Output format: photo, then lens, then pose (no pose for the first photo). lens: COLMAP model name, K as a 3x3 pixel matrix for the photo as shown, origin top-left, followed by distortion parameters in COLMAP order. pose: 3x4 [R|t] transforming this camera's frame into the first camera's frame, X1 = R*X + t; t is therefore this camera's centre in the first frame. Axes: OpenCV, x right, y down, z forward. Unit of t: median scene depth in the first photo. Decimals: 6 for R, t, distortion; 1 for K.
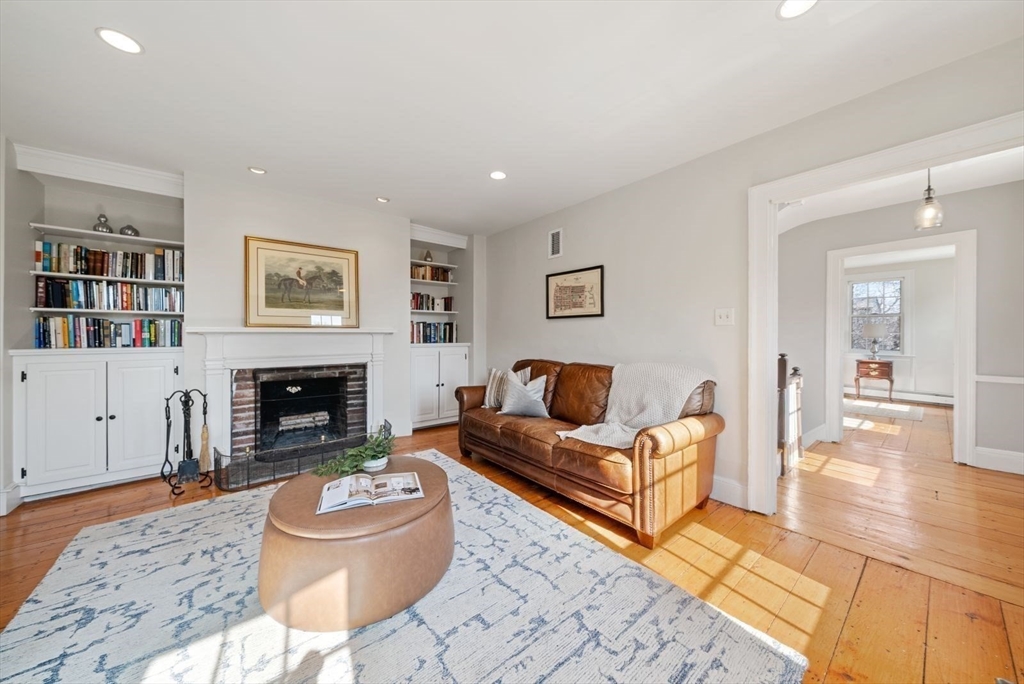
lens RADIAL K [[353.0, 0, 504.3], [0, 353.0, 338.3], [0, 0, 1]] dist [-0.000672, -0.000052]
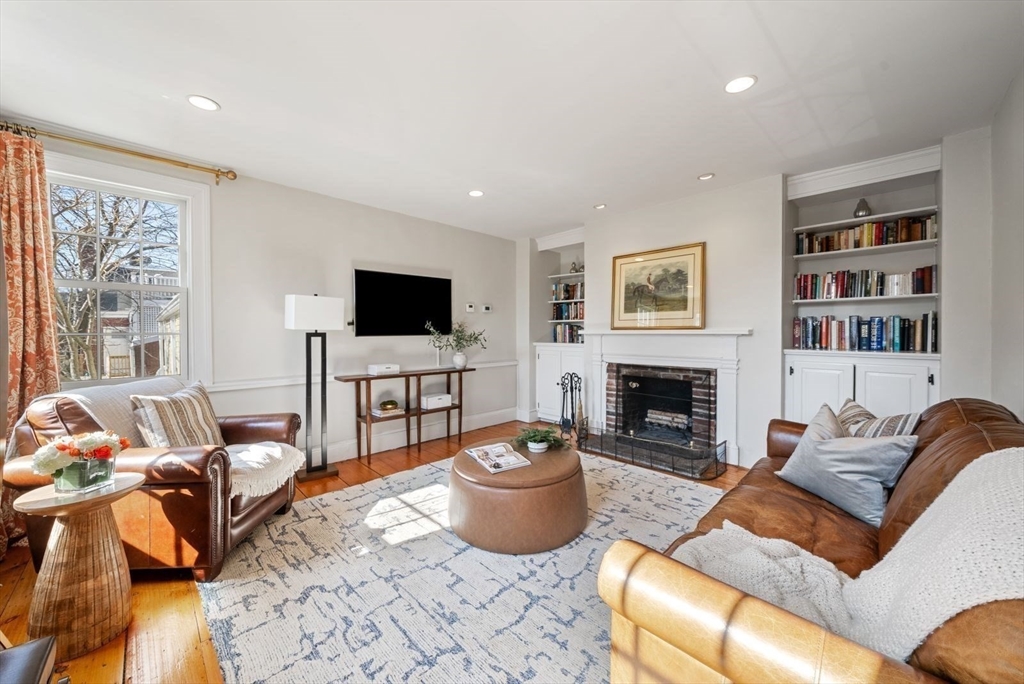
lens RADIAL K [[378.7, 0, 512.0], [0, 378.7, 342.0], [0, 0, 1]] dist [-0.000826, -0.000065]
pose [[0.102137, 0.026515, -0.994417, 0.570685], [-0.007591, 0.999636, 0.025875, -0.020438], [0.994741, 0.004906, 0.102302, 0.500526]]
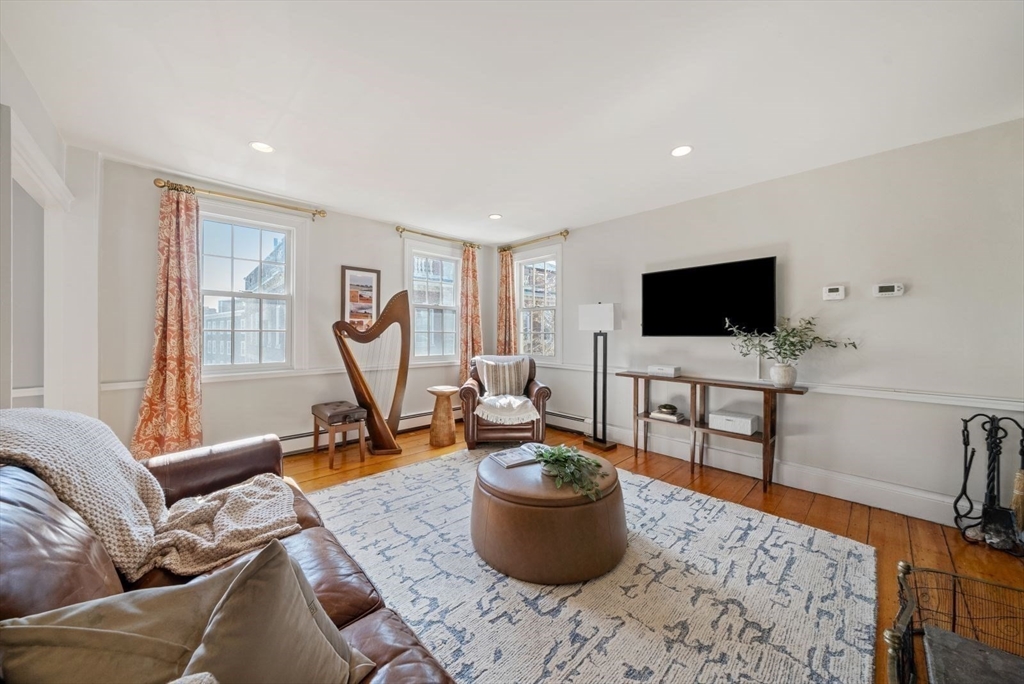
lens RADIAL K [[353.0, 0, 504.3], [0, 353.0, 338.3], [0, 0, 1]] dist [-0.000672, -0.000052]
pose [[-0.996903, -0.002662, -0.078595, -0.096296], [-0.004689, 0.999661, 0.025616, -0.025057], [0.078500, 0.025905, -0.996577, 1.272514]]
